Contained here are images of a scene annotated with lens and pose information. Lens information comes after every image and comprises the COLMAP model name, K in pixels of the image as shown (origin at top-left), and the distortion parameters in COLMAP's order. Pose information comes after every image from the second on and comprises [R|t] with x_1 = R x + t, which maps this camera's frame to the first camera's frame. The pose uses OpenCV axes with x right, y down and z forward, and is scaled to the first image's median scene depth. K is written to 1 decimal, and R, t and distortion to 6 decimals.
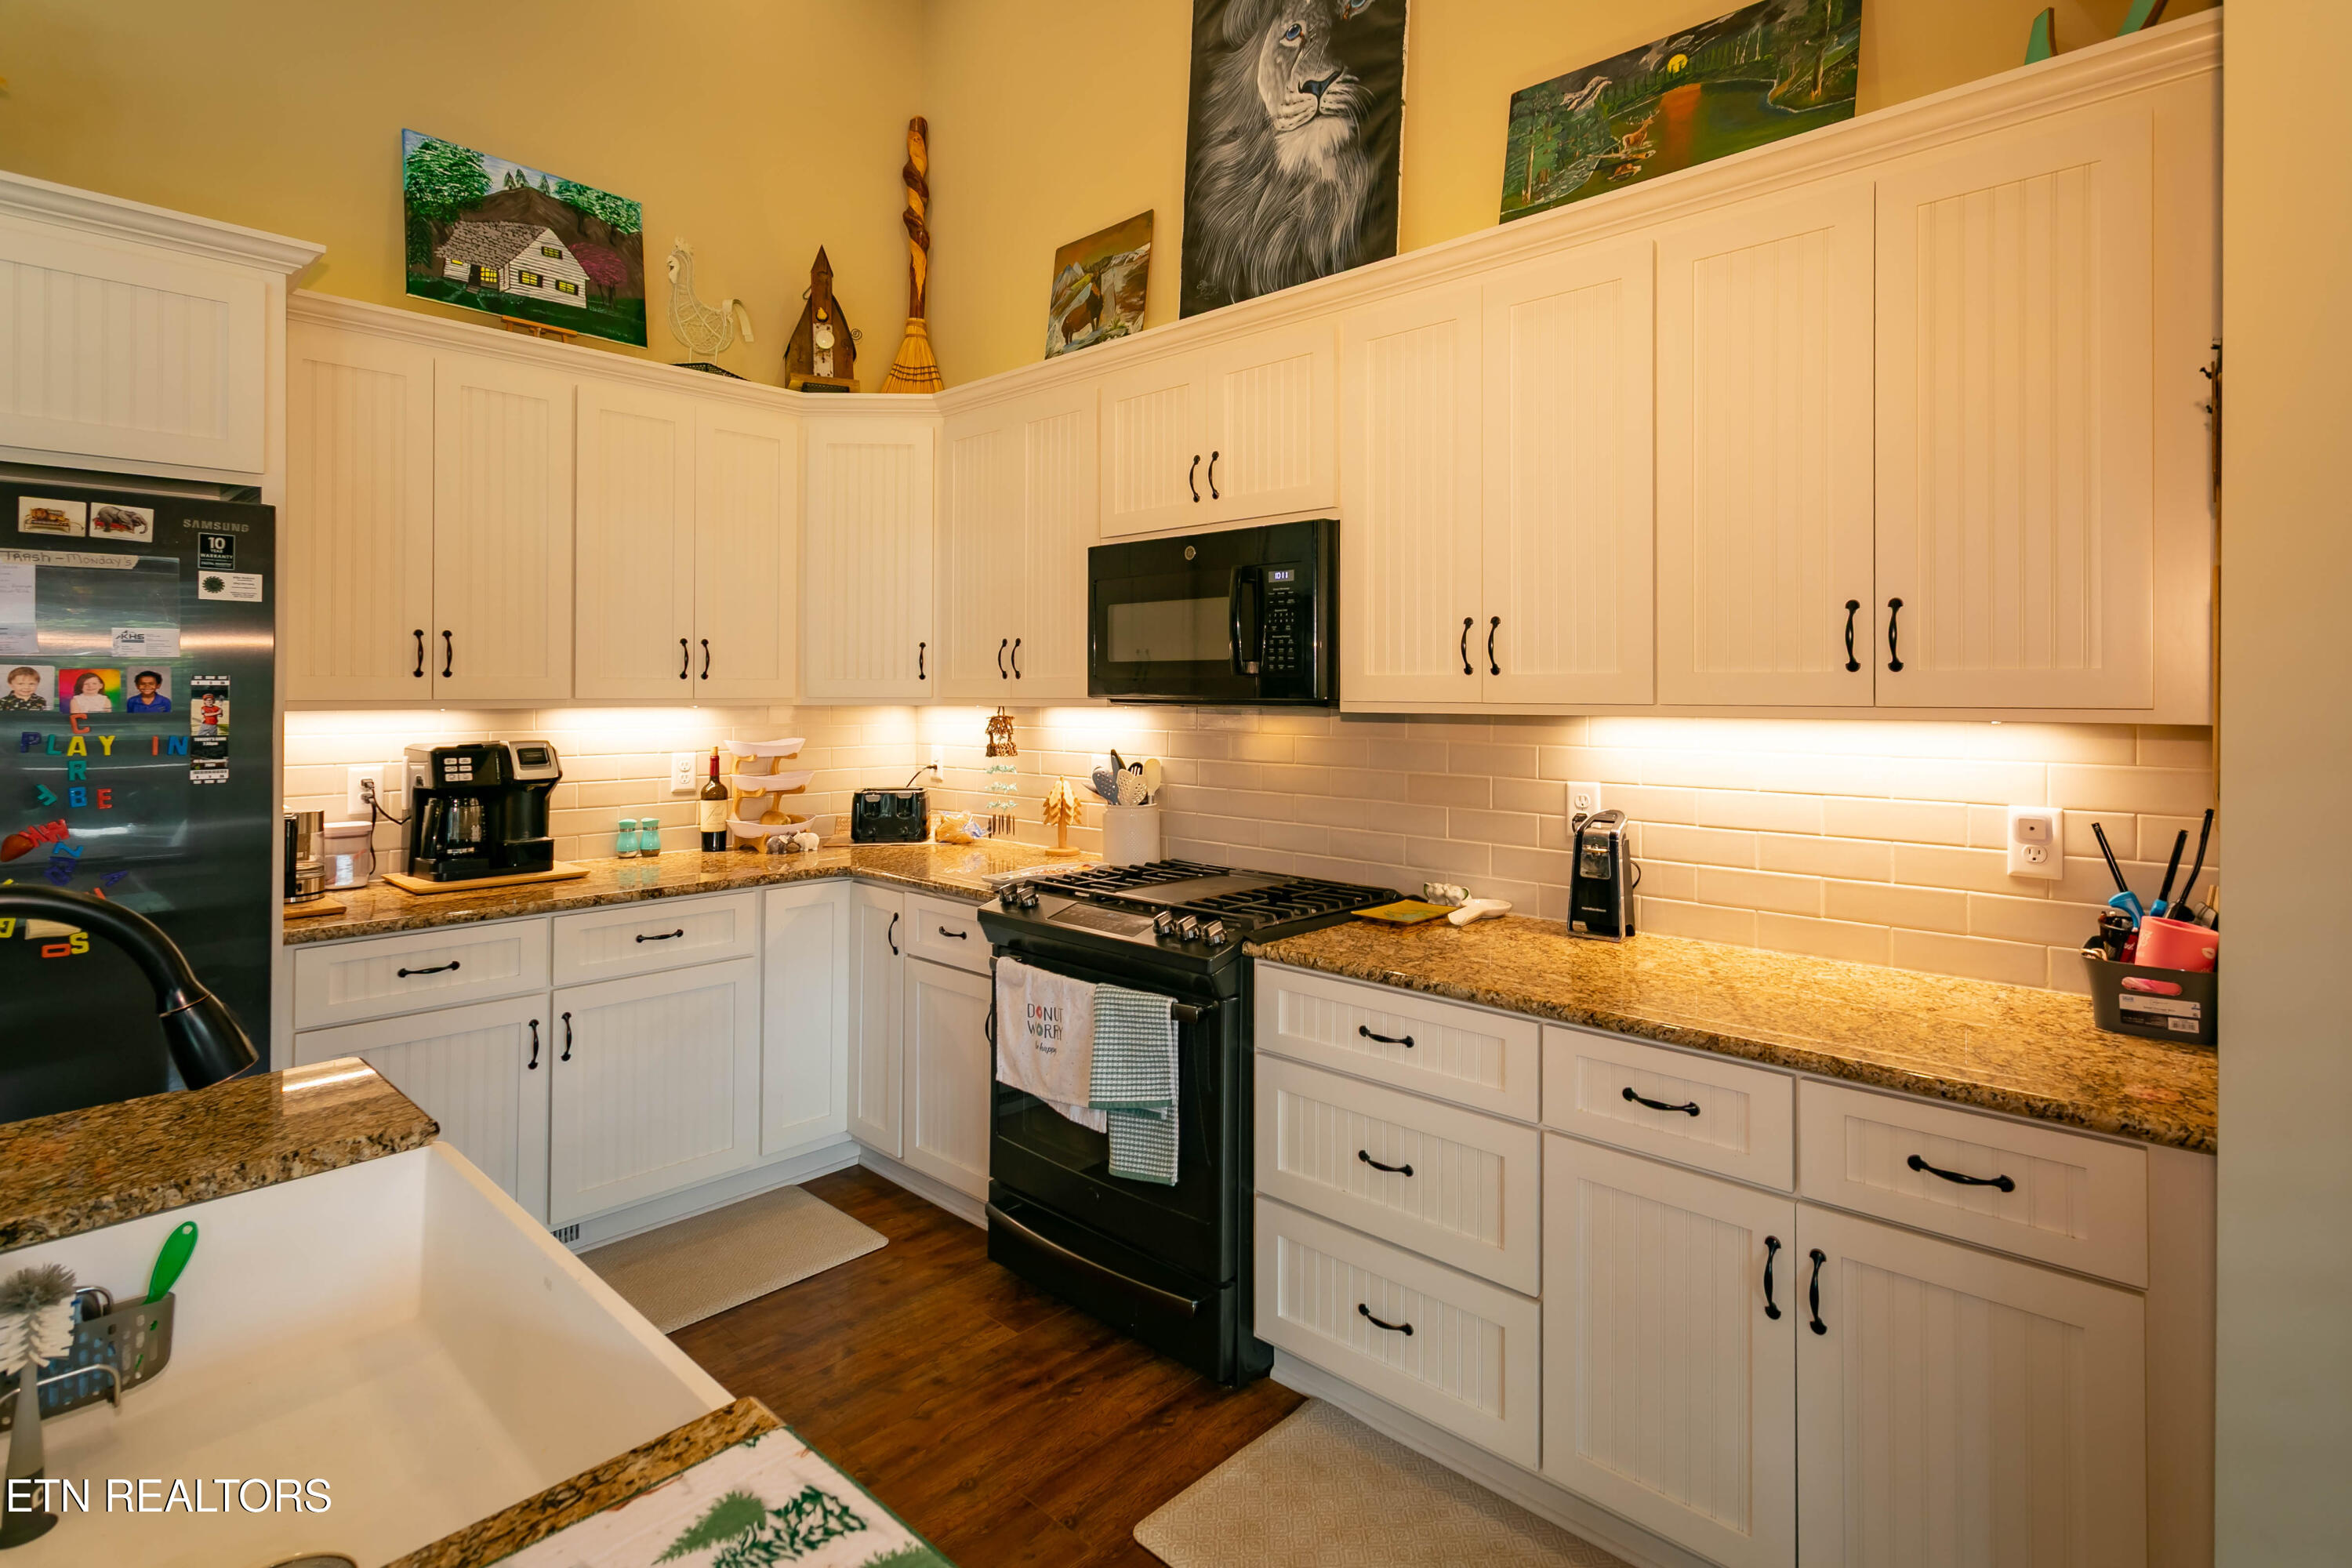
lens RADIAL K [[1242.2, 0, 1159.1], [0, 1242.2, 672.6], [0, 0, 1]] dist [0.003980, 0.001202]
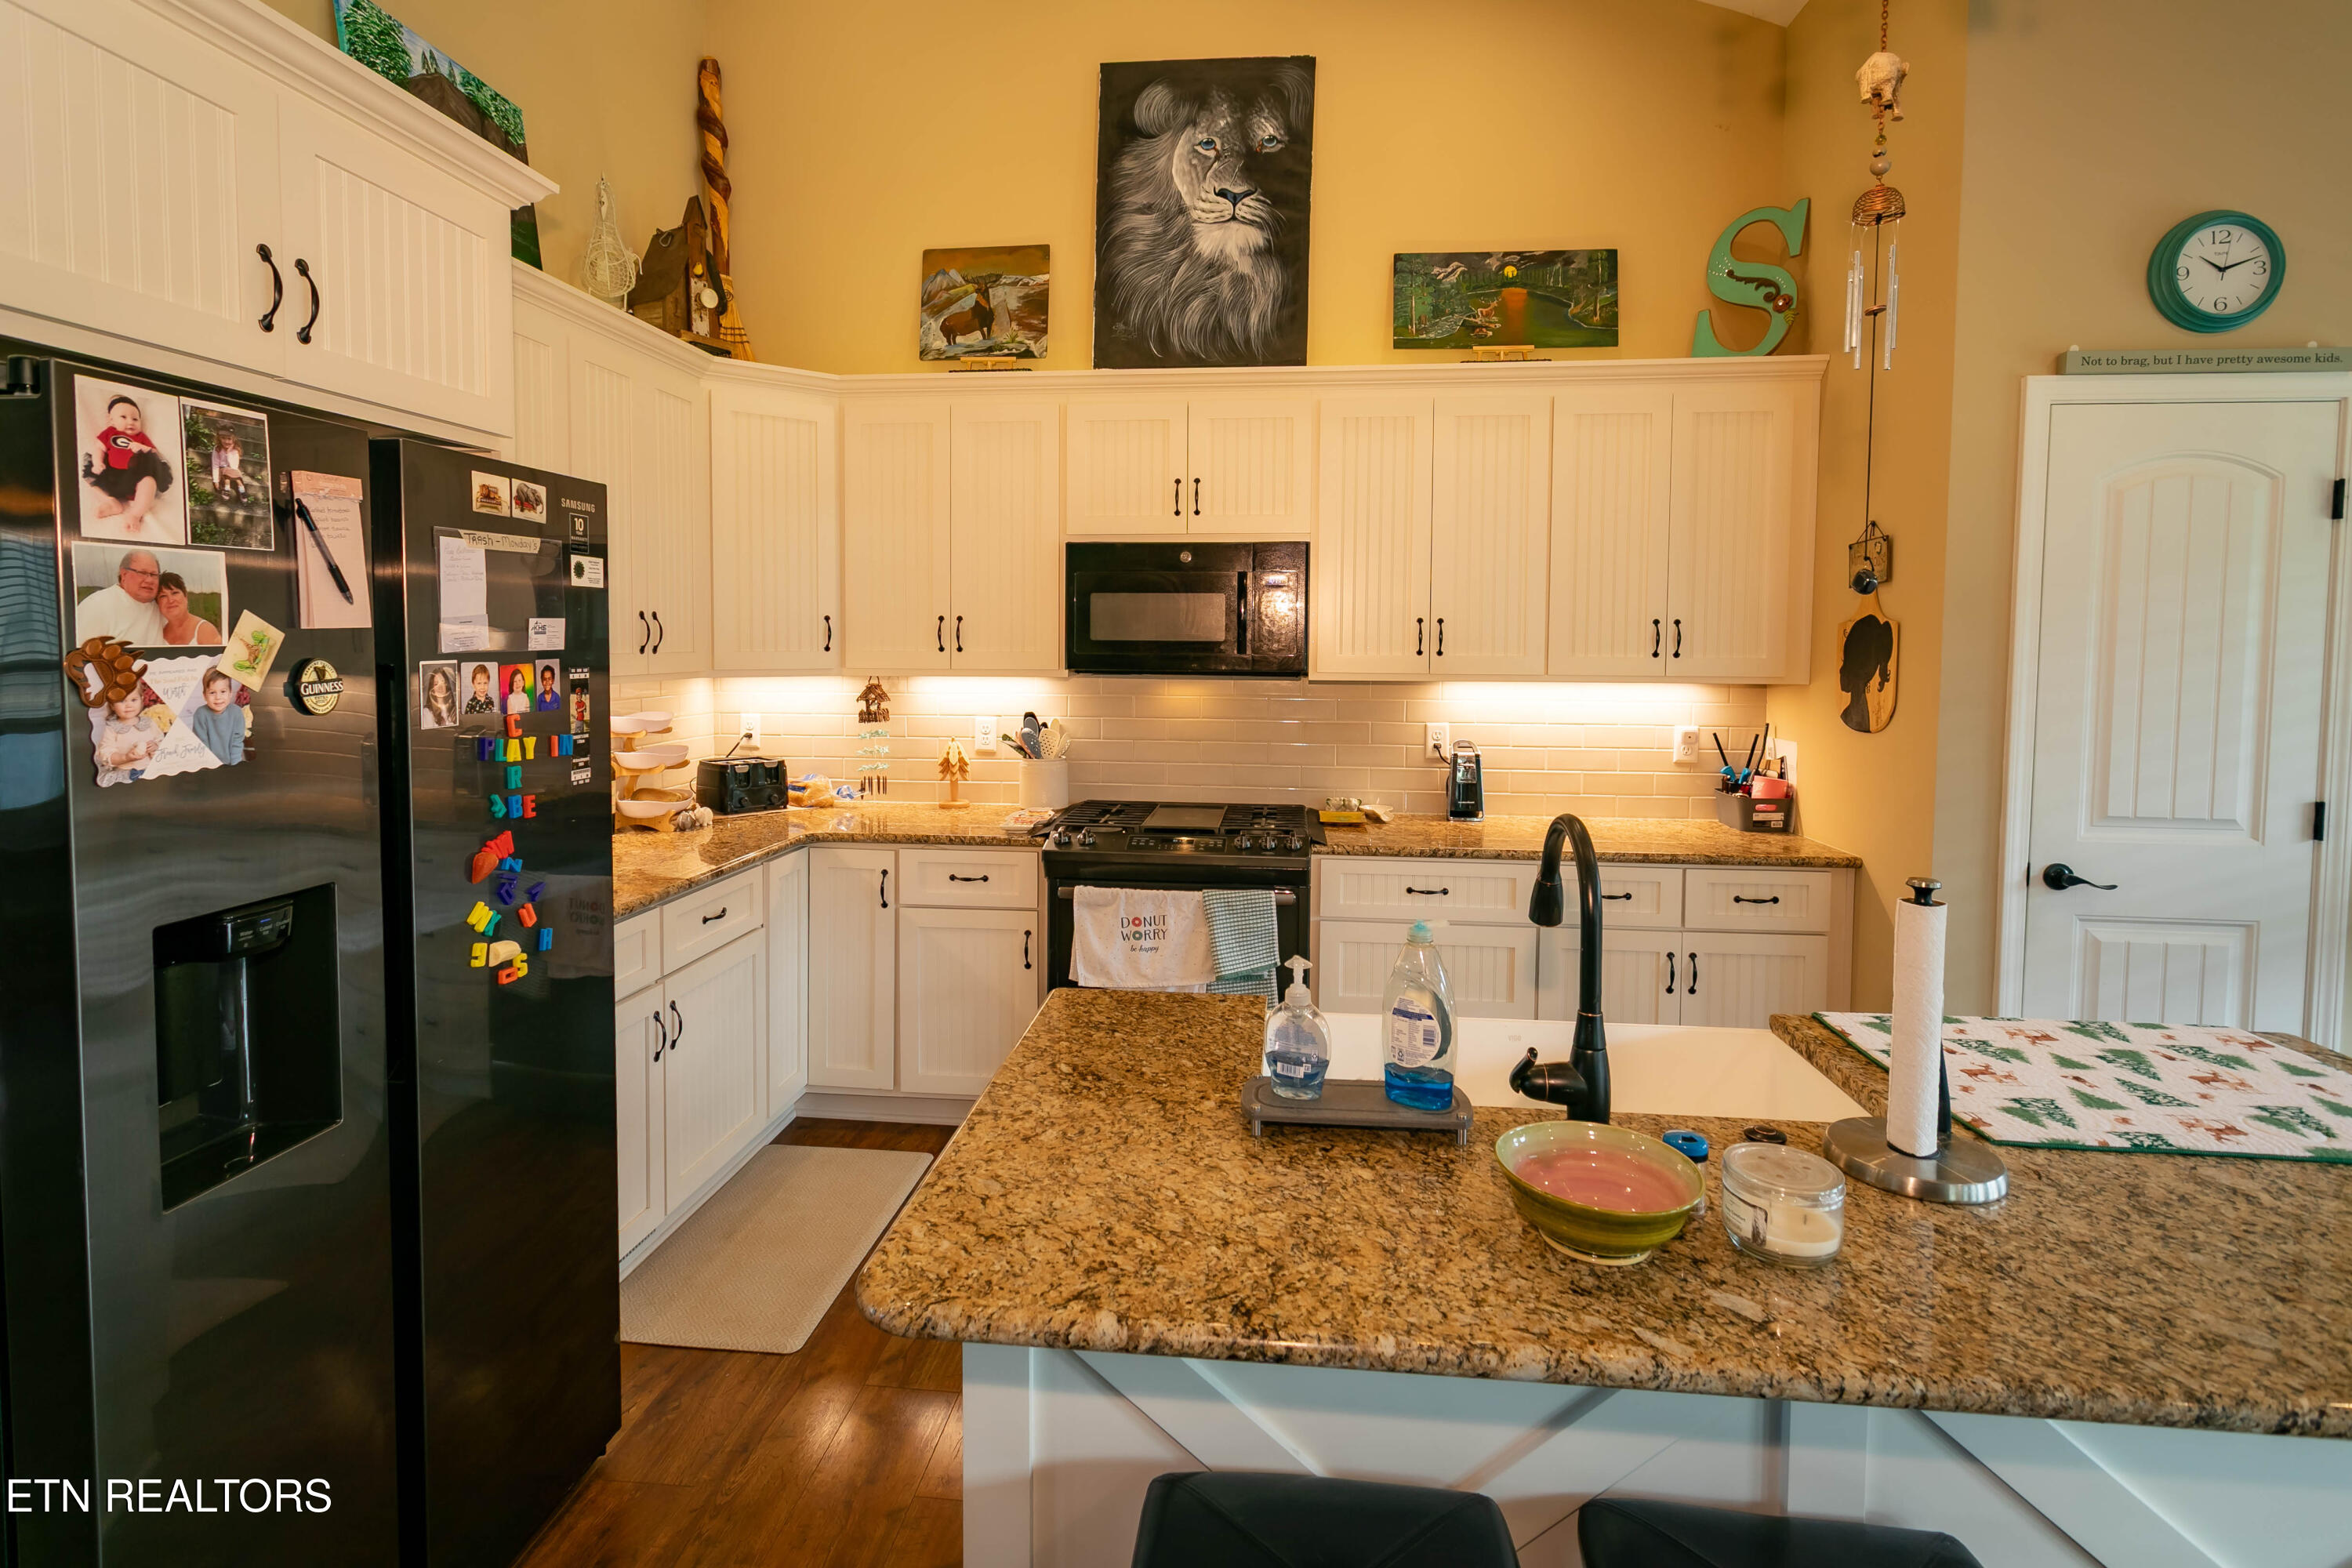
lens RADIAL K [[1327.2, 0, 1119.7], [0, 1327.2, 685.3], [0, 0, 1]] dist [0.004980, 0.000595]
pose [[0.769382, -0.022664, 0.638387, -0.874823], [-0.014429, 0.998499, 0.052839, -0.034728], [-0.638626, -0.049864, 0.767900, -0.012284]]
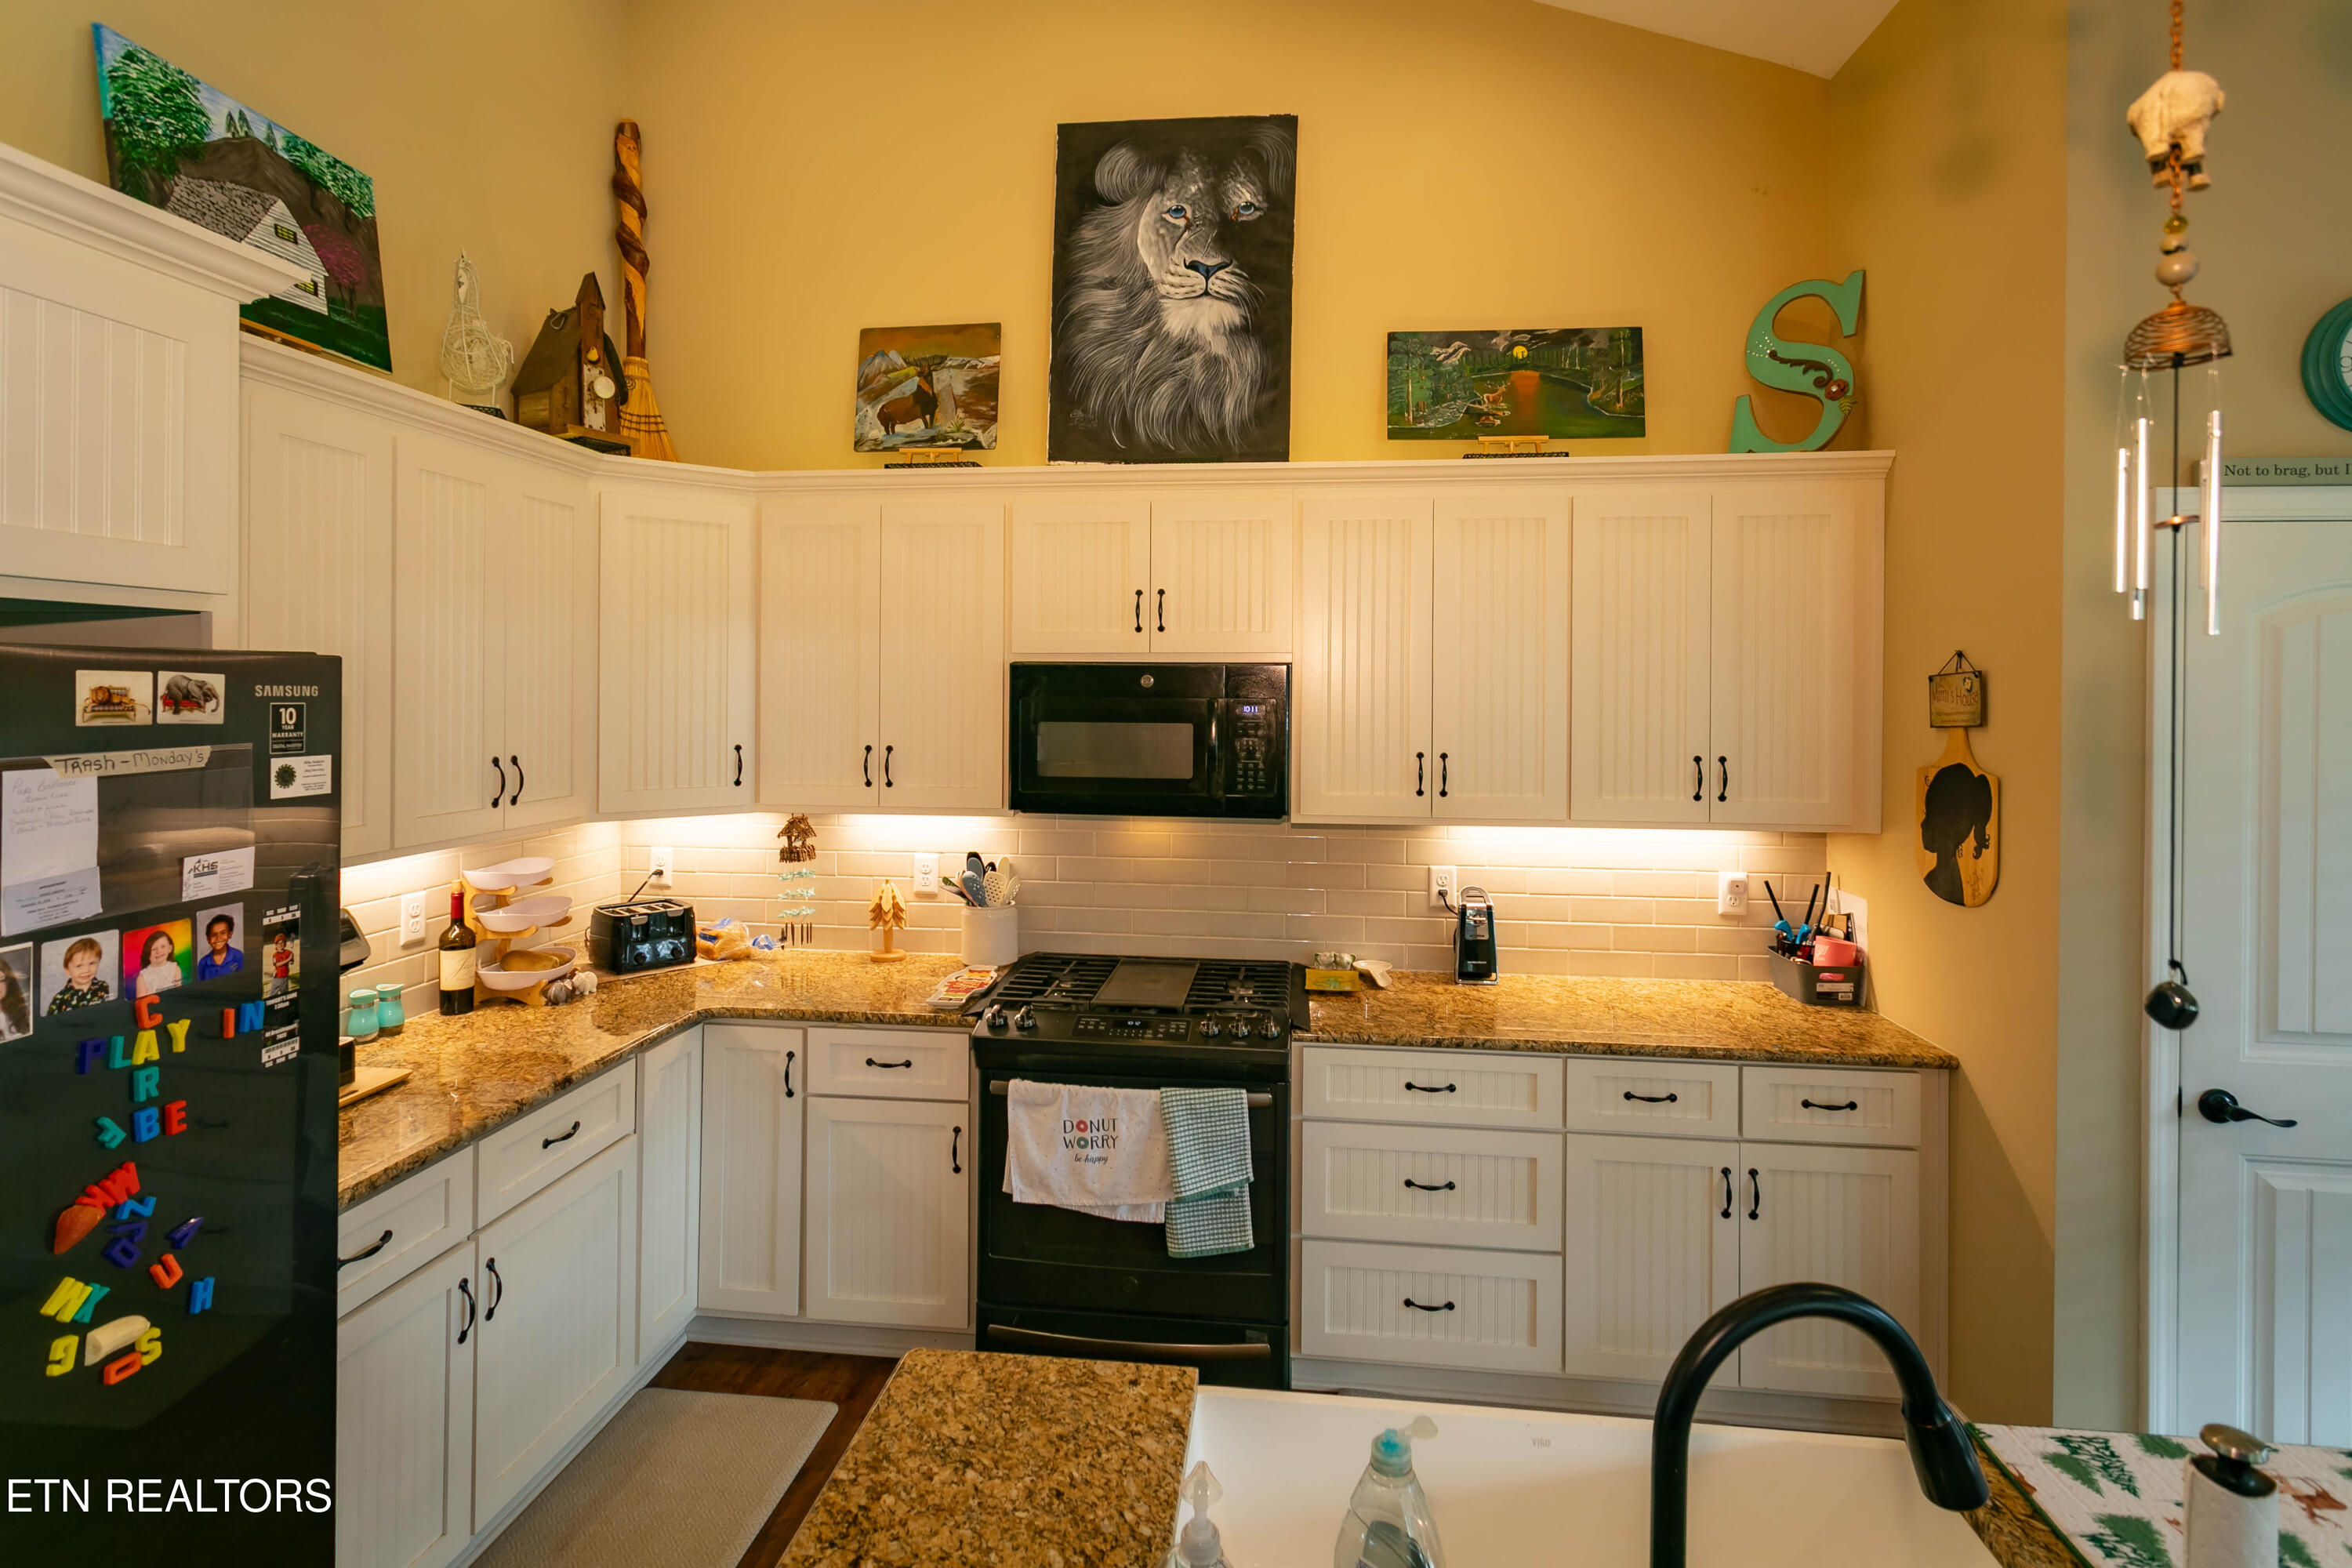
lens RADIAL K [[1280.0, 0, 1126.4], [0, 1280.0, 654.4], [0, 0, 1]] dist [0.004458, 0.000516]
pose [[0.779603, 0.009604, 0.626200, -0.681599], [-0.015062, 0.999881, 0.003416, -0.119893], [-0.626093, -0.012095, 0.779655, 0.119726]]
